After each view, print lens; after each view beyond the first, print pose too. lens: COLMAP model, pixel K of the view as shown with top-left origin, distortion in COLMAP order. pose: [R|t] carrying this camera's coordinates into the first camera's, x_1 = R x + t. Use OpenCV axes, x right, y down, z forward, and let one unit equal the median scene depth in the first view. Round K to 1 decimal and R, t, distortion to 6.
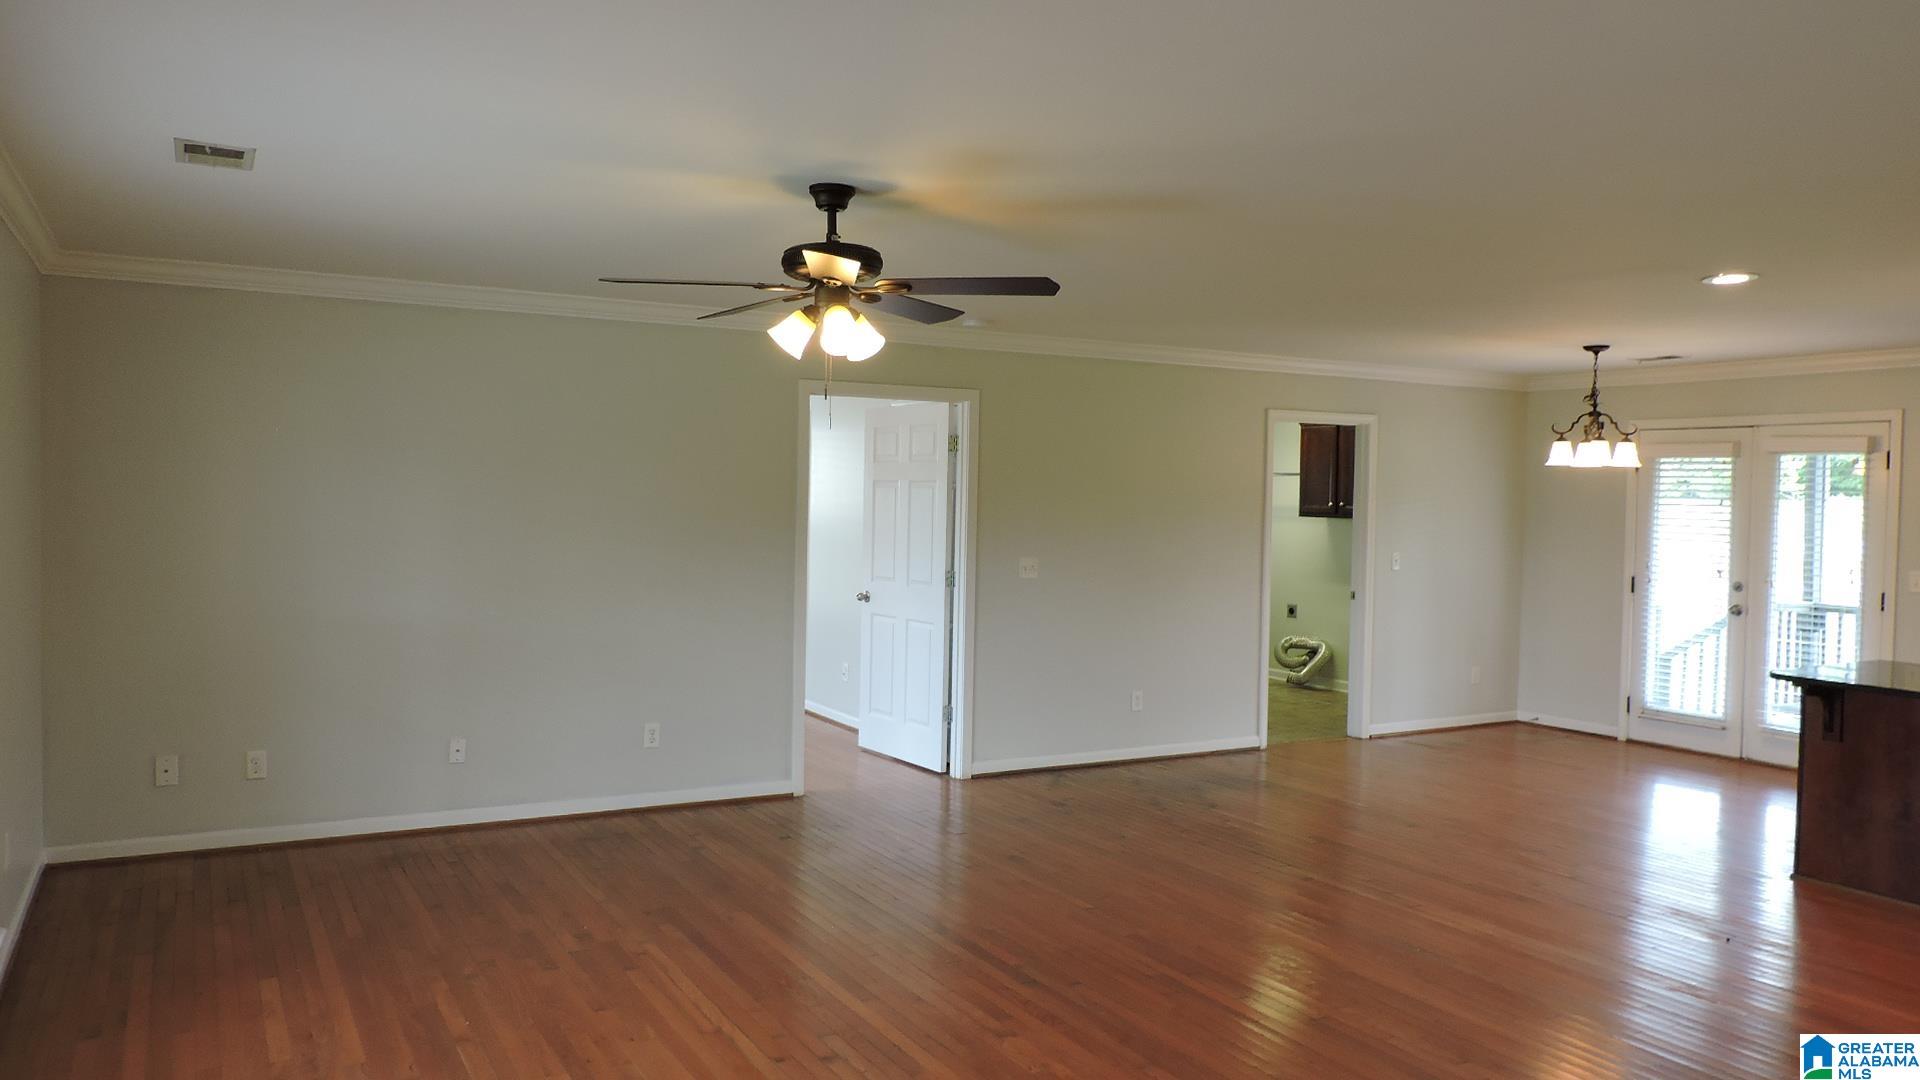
lens RADIAL K [[1371.7, 0, 960.0], [0, 1371.7, 540.0], [0, 0, 1]] dist [-0.024872, 0.004781]
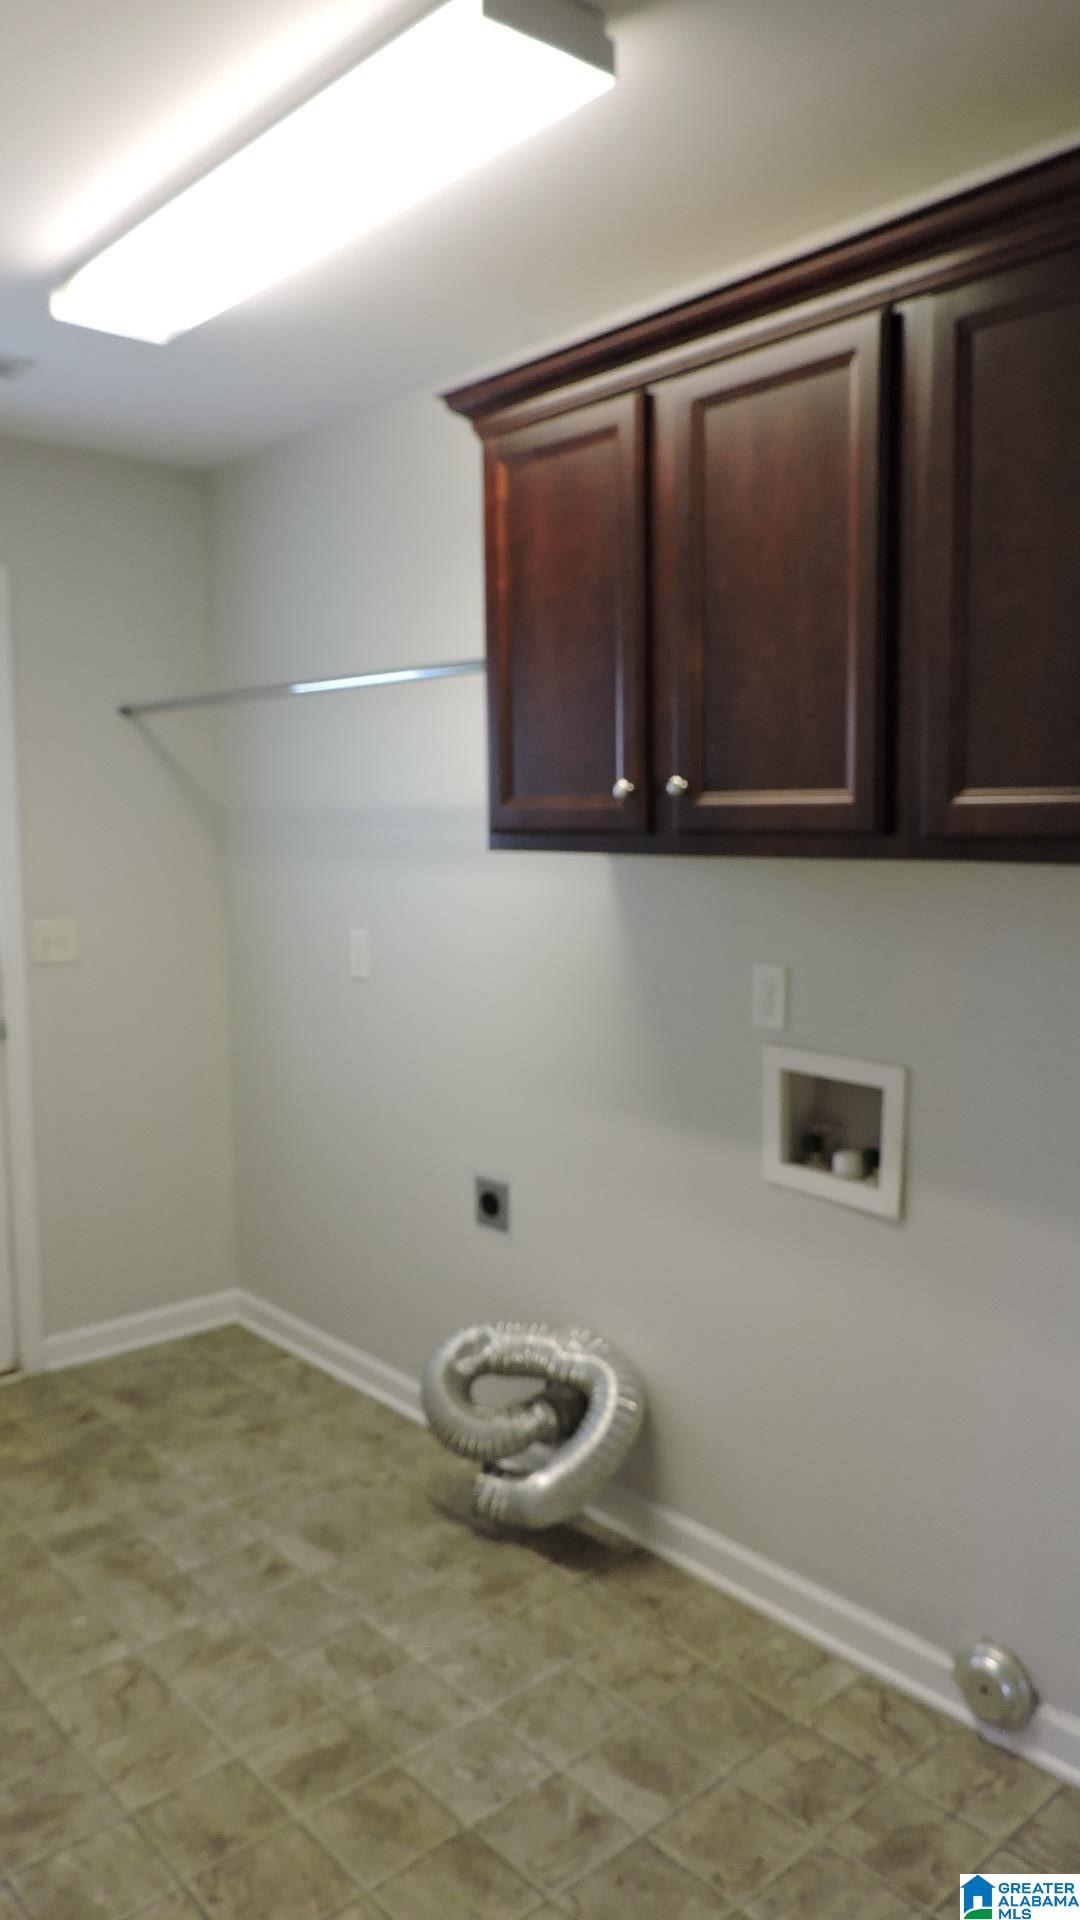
lens RADIAL K [[1371.7, 0, 540.0], [0, 1371.7, 960.0], [0, 0, 1]] dist [-0.024872, 0.004781]
pose [[0.977134, -0.051975, 0.206175, 0.206733], [0.035891, 0.996068, 0.081002, -0.016888], [-0.209574, -0.071750, 0.975157, 0.770616]]
